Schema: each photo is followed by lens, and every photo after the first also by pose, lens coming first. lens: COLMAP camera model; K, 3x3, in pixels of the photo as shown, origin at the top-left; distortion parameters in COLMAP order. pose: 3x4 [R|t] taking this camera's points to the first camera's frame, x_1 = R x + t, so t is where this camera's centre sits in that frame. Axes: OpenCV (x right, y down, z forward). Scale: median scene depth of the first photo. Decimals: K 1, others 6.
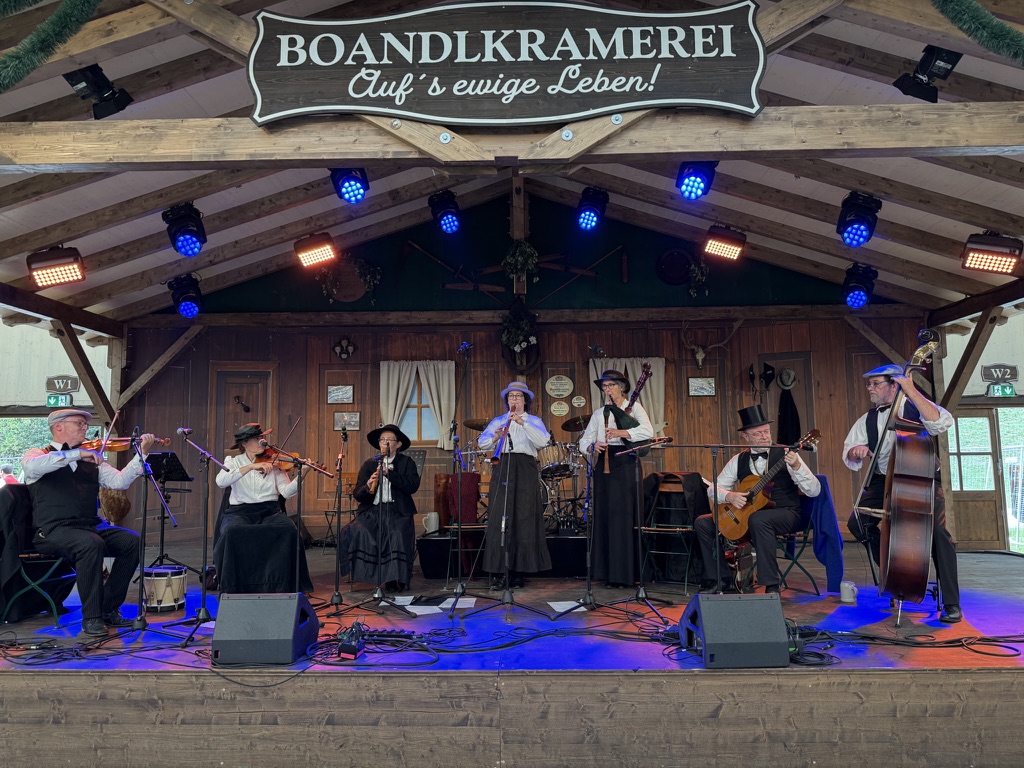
lens RADIAL K [[717.6, 0, 512.0], [0, 717.6, 384.0], [0, 0, 1]] dist [0.014247, -0.004920]
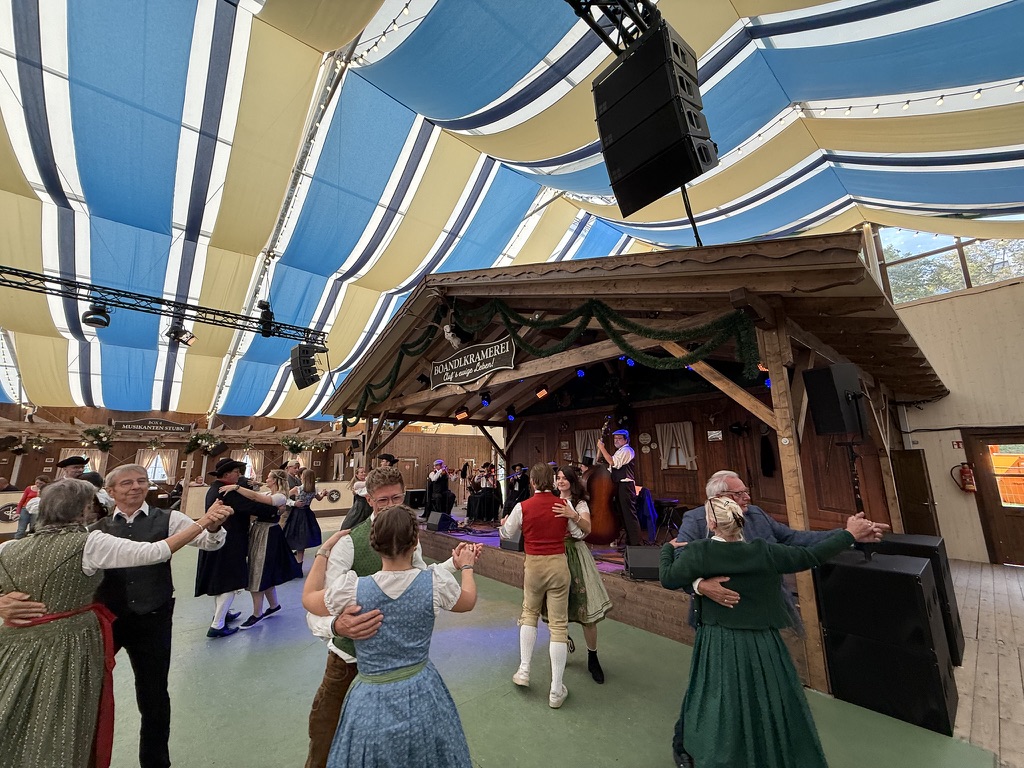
lens RADIAL K [[410.0, 0, 511.7], [0, 410.0, 380.8], [0, 0, 1]] dist [-0.000590, -0.000060]
pose [[0.667473, -0.141760, -0.731016, 1.588638], [0.076716, 0.989579, -0.121854, -0.106380], [0.740672, 0.025254, 0.671392, -0.189006]]
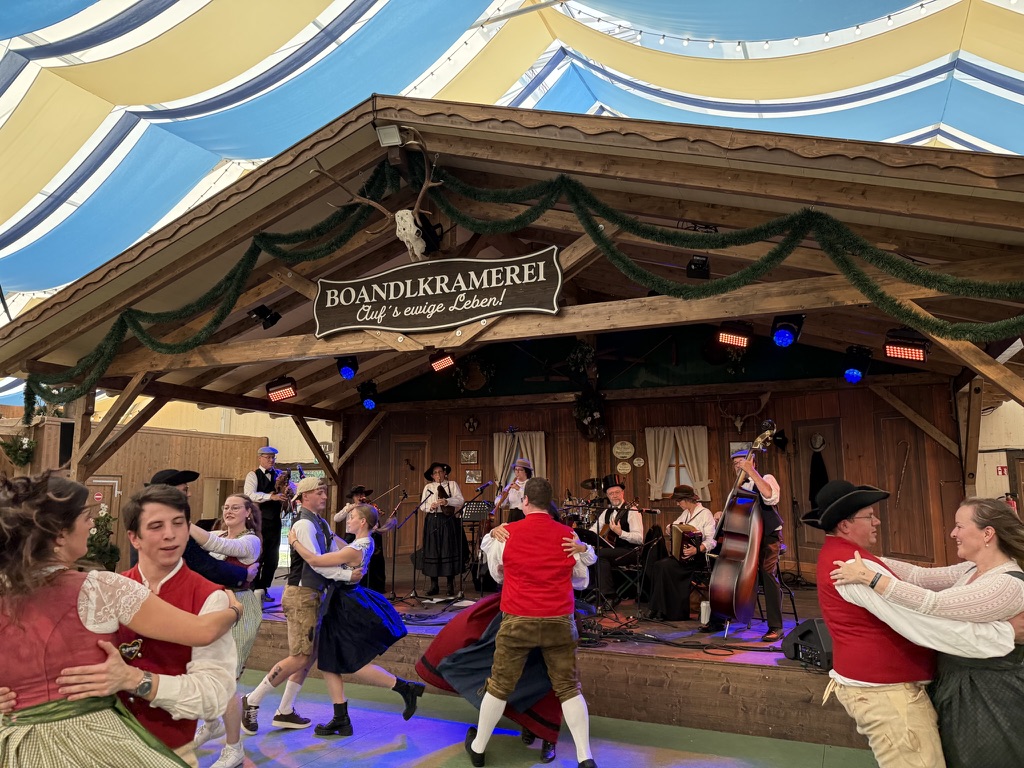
lens RADIAL K [[712.0, 0, 510.7], [0, 712.0, 390.4], [0, 0, 1]] dist [0.188444, -0.326307]
pose [[0.920120, -0.044173, -0.389137, 0.869421], [0.029928, 0.998644, -0.042596, -0.122965], [0.390491, 0.027547, 0.920195, -0.575037]]
